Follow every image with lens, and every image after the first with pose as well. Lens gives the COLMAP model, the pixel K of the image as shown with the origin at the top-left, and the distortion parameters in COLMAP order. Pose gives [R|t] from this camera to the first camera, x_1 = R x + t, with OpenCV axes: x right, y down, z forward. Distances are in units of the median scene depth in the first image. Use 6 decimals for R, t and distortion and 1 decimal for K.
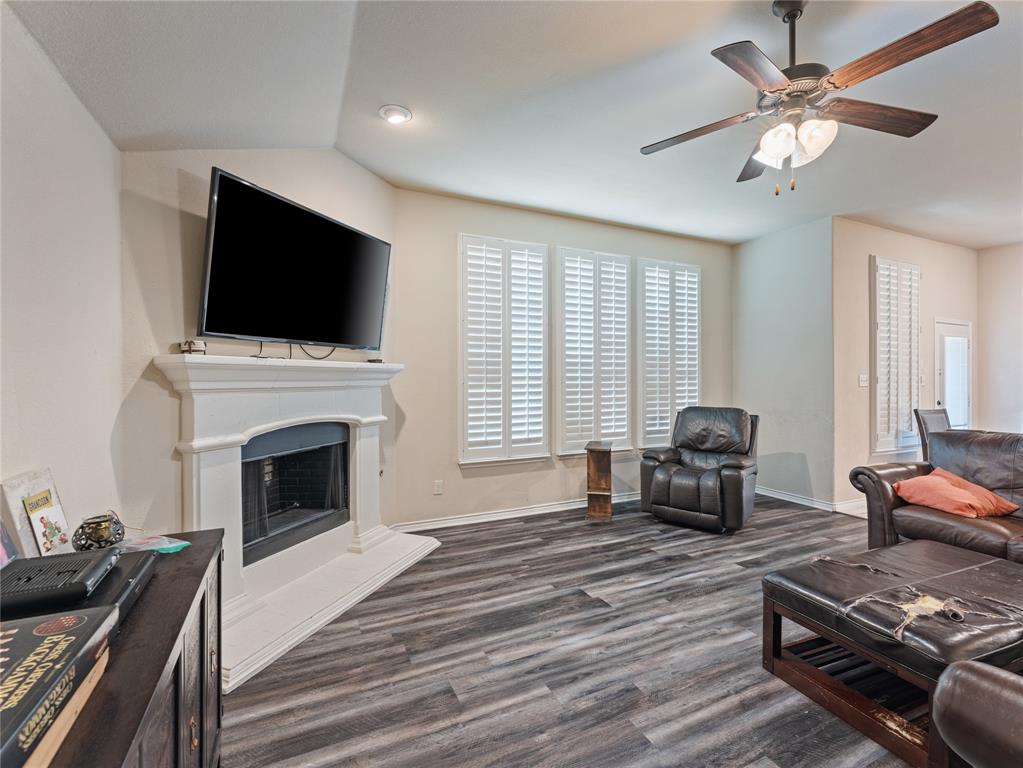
lens RADIAL K [[465.1, 0, 510.2], [0, 465.1, 378.4], [0, 0, 1]] dist [-0.000755, -0.000456]
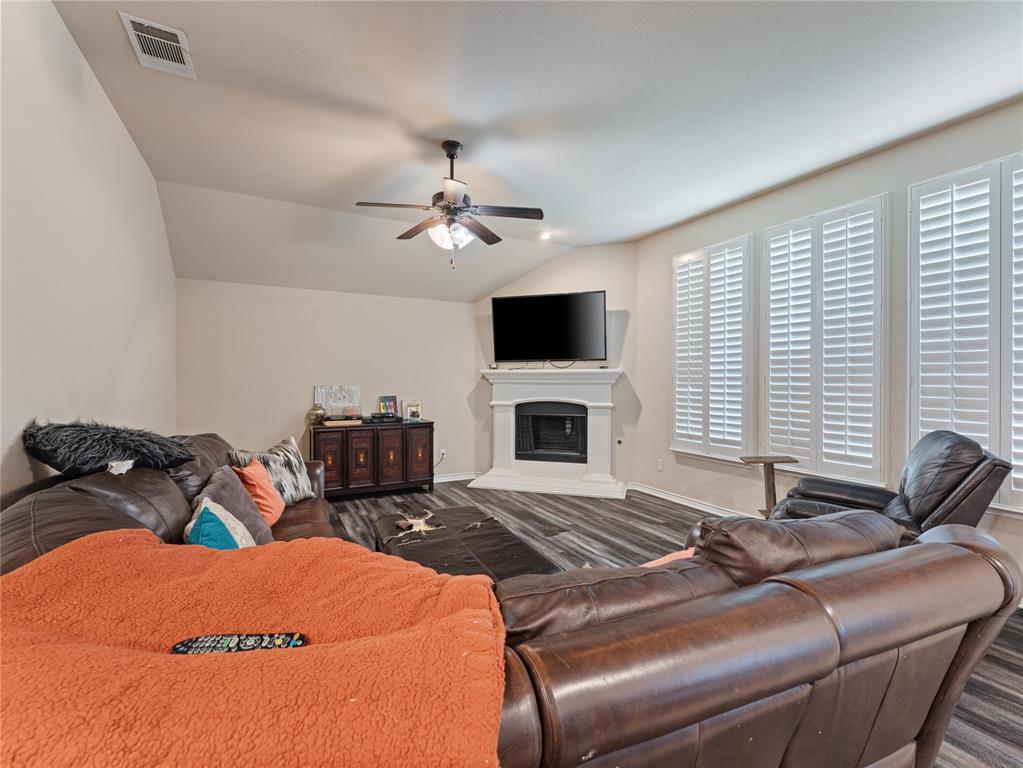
lens RADIAL K [[457.8, 0, 511.1], [0, 457.8, 378.0], [0, 0, 1]] dist [0.000681, -0.000469]
pose [[0.044032, -0.000374, -0.999030, 1.273126], [-0.000053, 1.000000, -0.000377, -0.002222], [0.999030, 0.000070, 0.044032, 0.643965]]
